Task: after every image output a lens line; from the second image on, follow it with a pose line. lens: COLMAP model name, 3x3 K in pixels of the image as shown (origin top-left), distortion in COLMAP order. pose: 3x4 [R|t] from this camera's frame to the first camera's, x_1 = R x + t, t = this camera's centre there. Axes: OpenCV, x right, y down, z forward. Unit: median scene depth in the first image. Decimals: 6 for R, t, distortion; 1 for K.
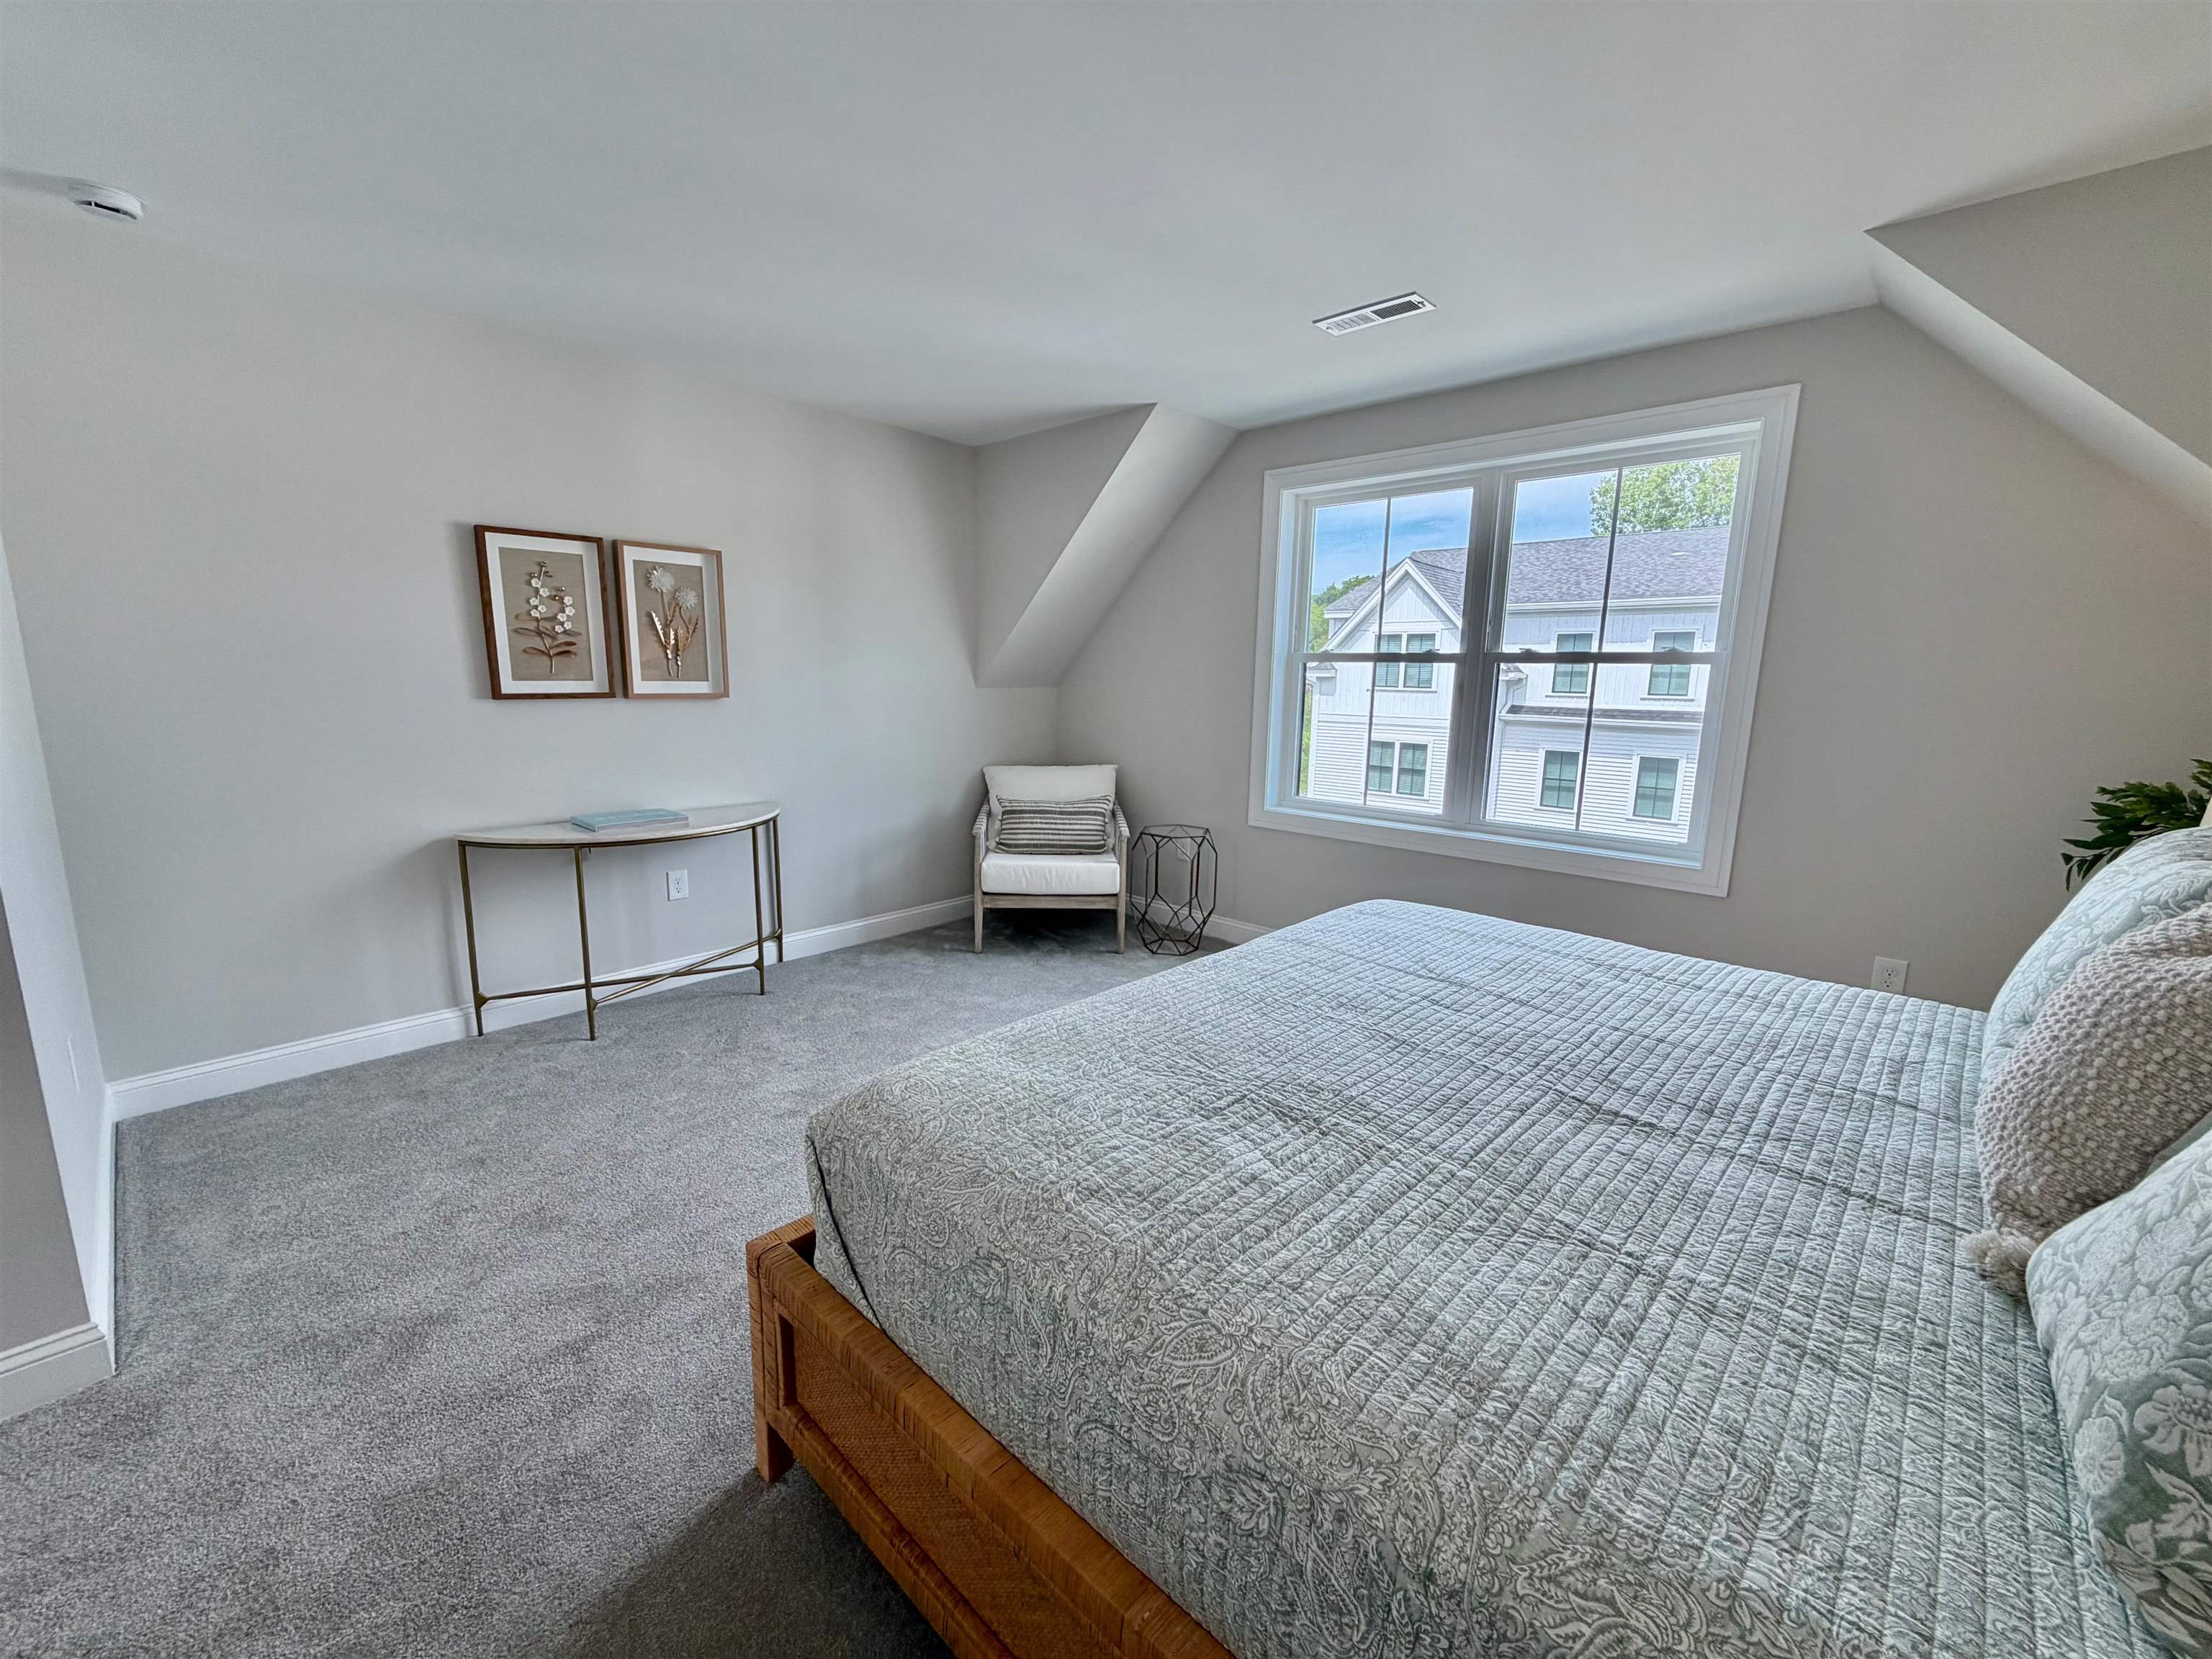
lens RADIAL K [[883.4, 0, 1100.1], [0, 883.4, 827.7], [0, 0, 1]] dist [-0.000268, 0.000001]
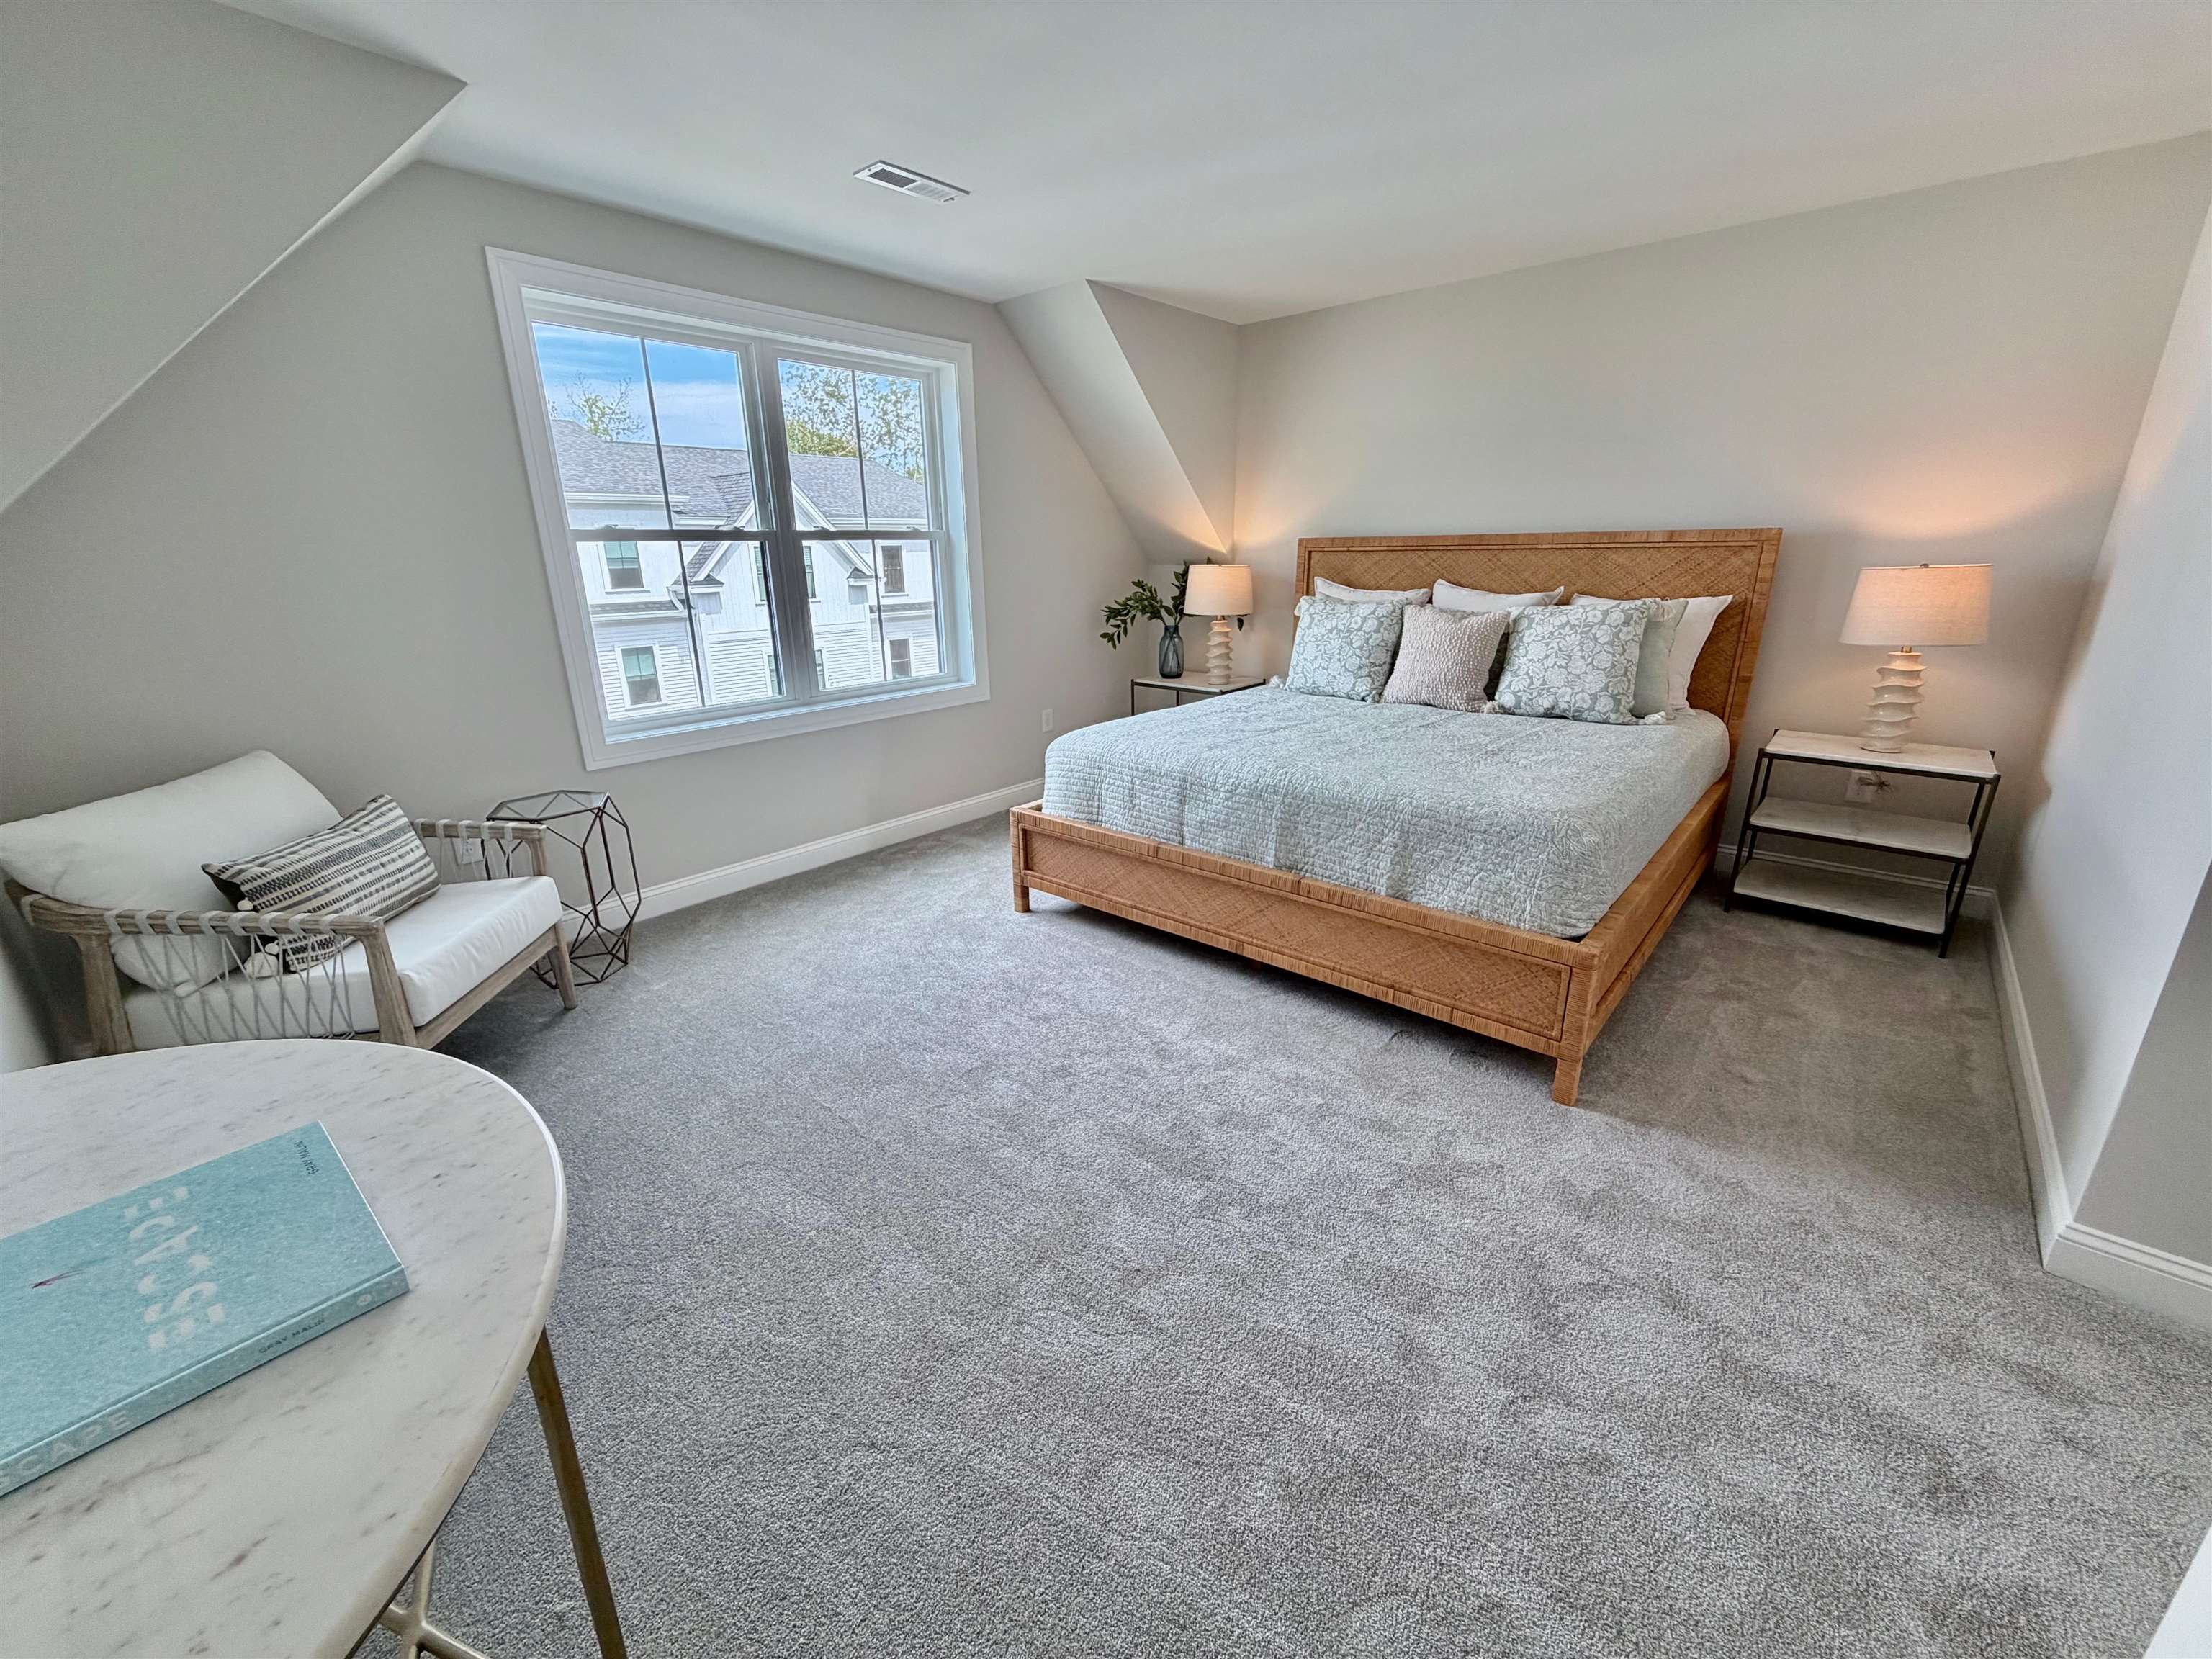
lens RADIAL K [[881.2, 0, 1100.5], [0, 881.2, 827.2], [0, 0, 1]] dist [-0.000562, 0.000418]
pose [[-0.035968, -0.317724, 0.947501, -0.654698], [0.185902, 0.929438, 0.318725, -0.133777], [-0.981910, 0.187606, 0.025635, 0.669976]]
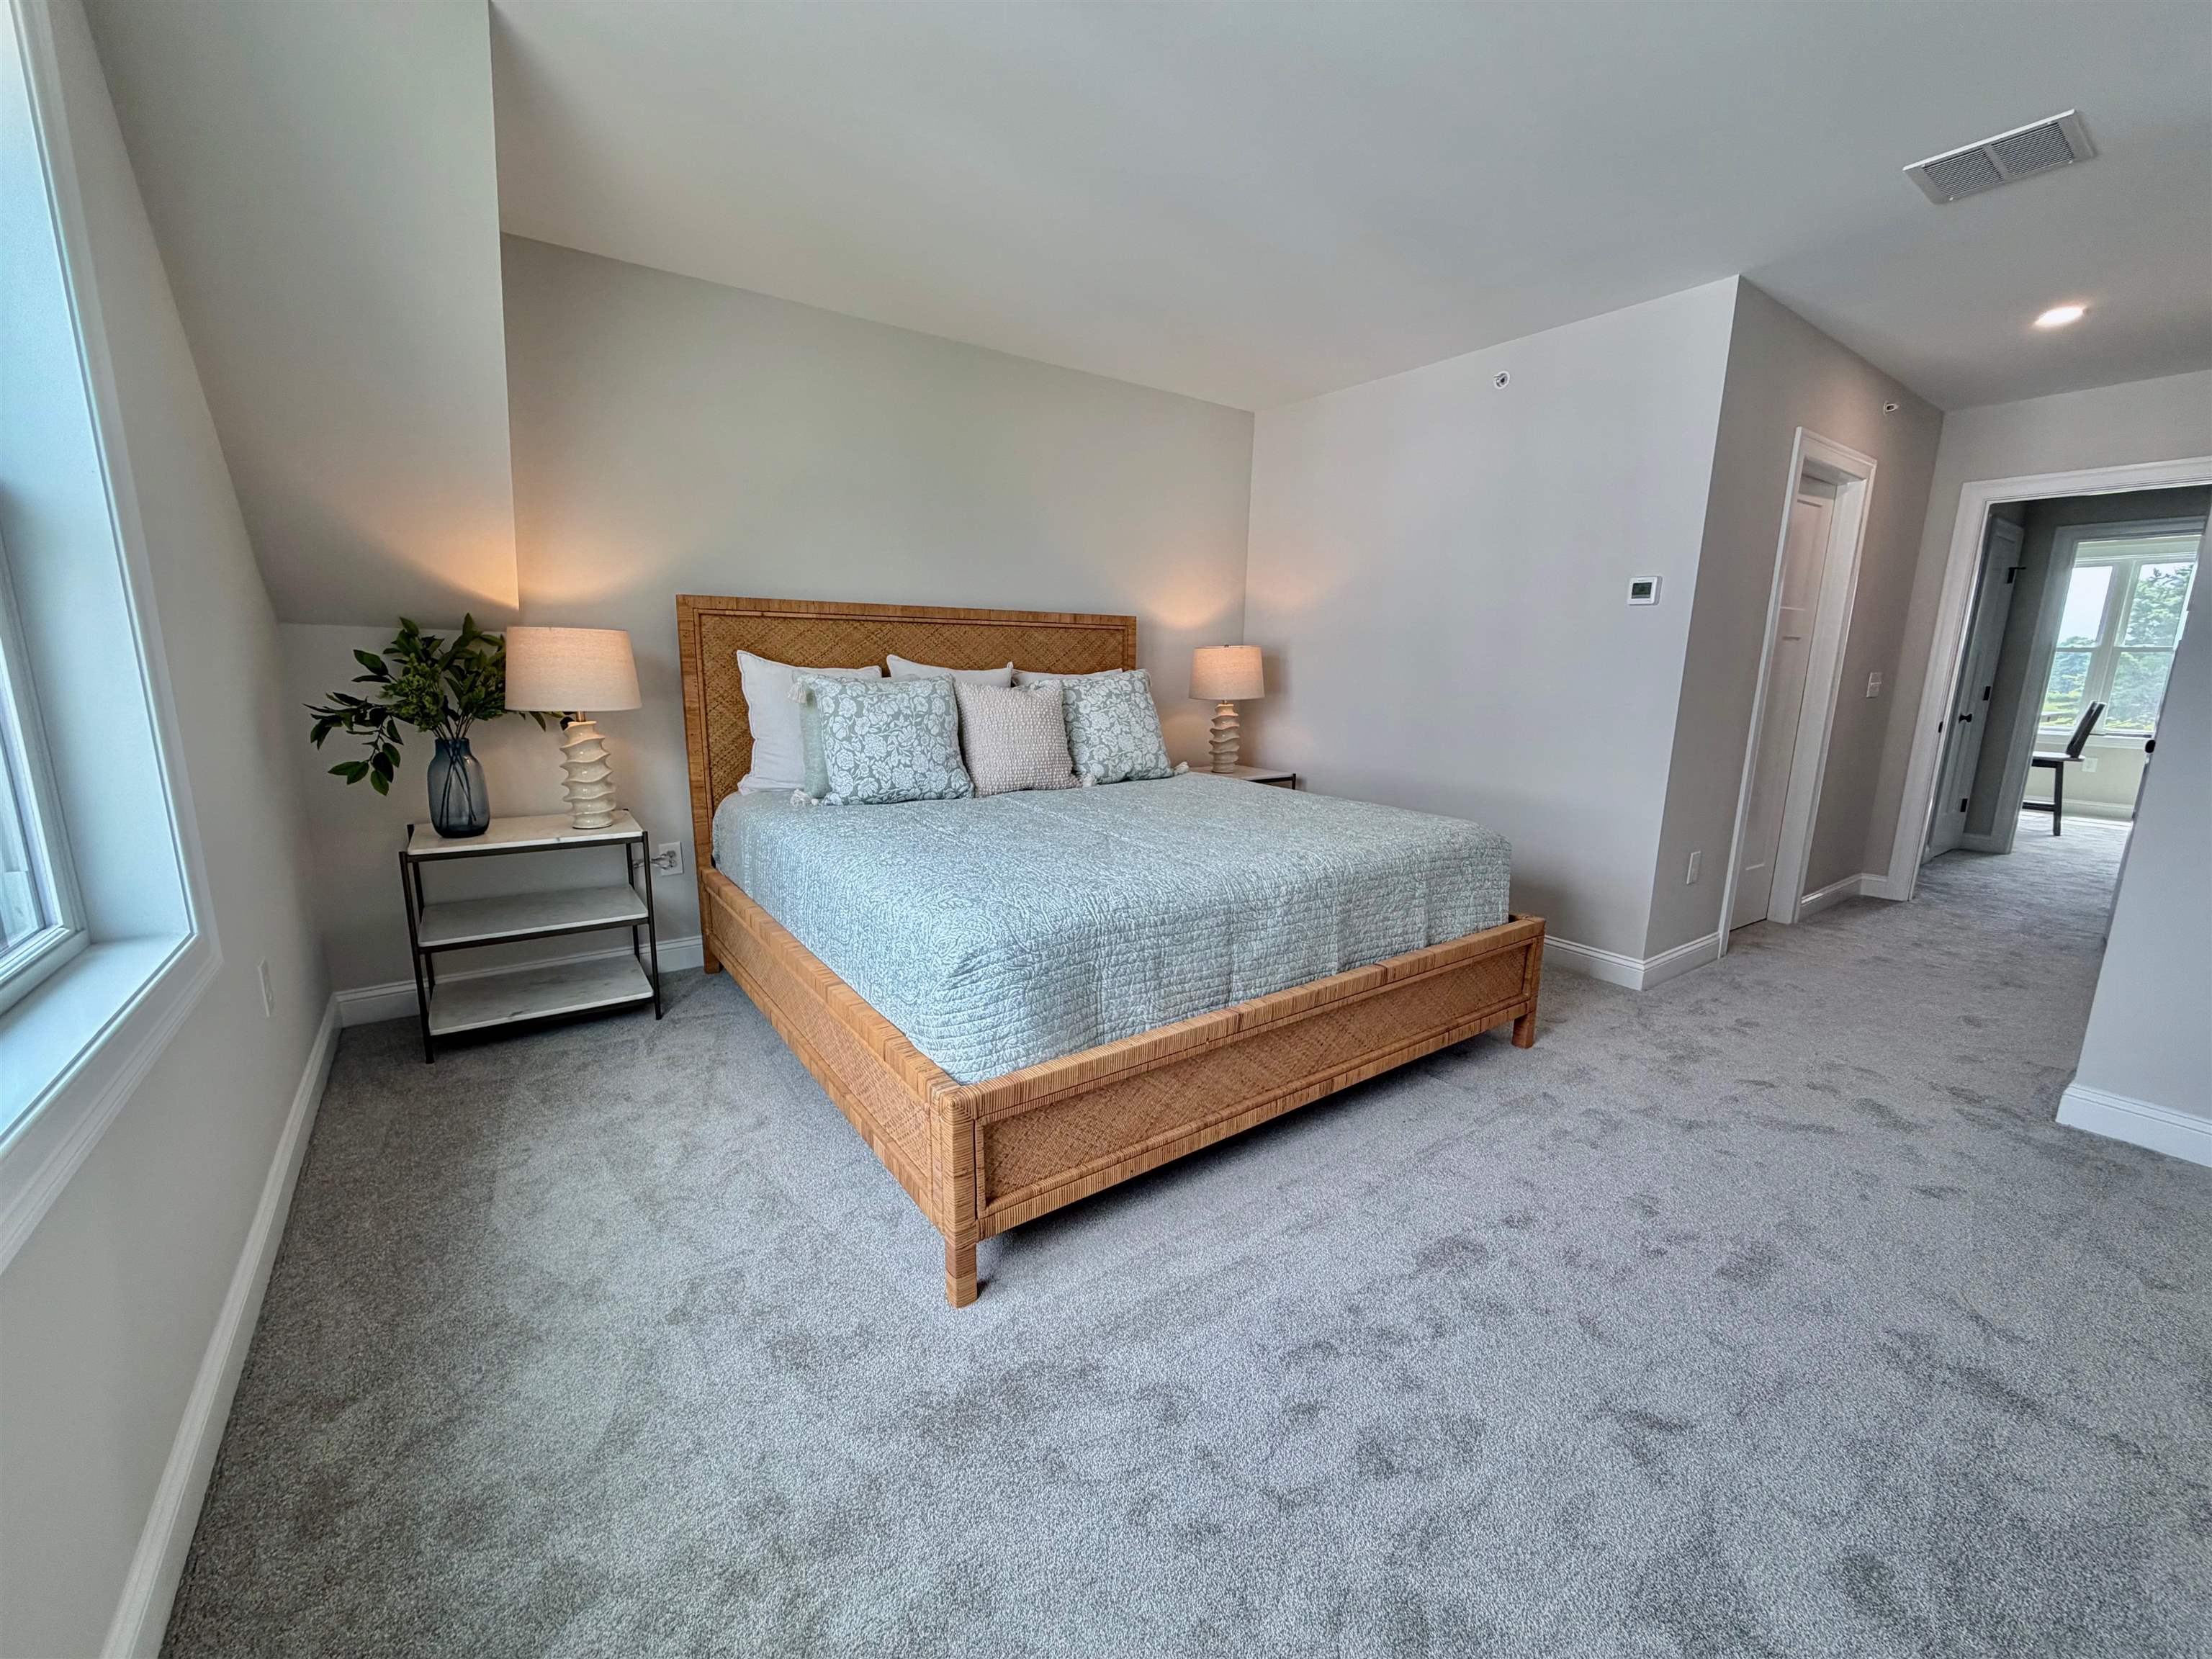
lens RADIAL K [[881.2, 0, 1100.5], [0, 881.2, 827.2], [0, 0, 1]] dist [-0.000562, 0.000418]
pose [[-0.979918, -0.069703, 0.186820, 0.076711], [0.001703, 0.933952, 0.357394, -0.156362], [-0.199393, 0.350535, -0.915078, 1.112315]]
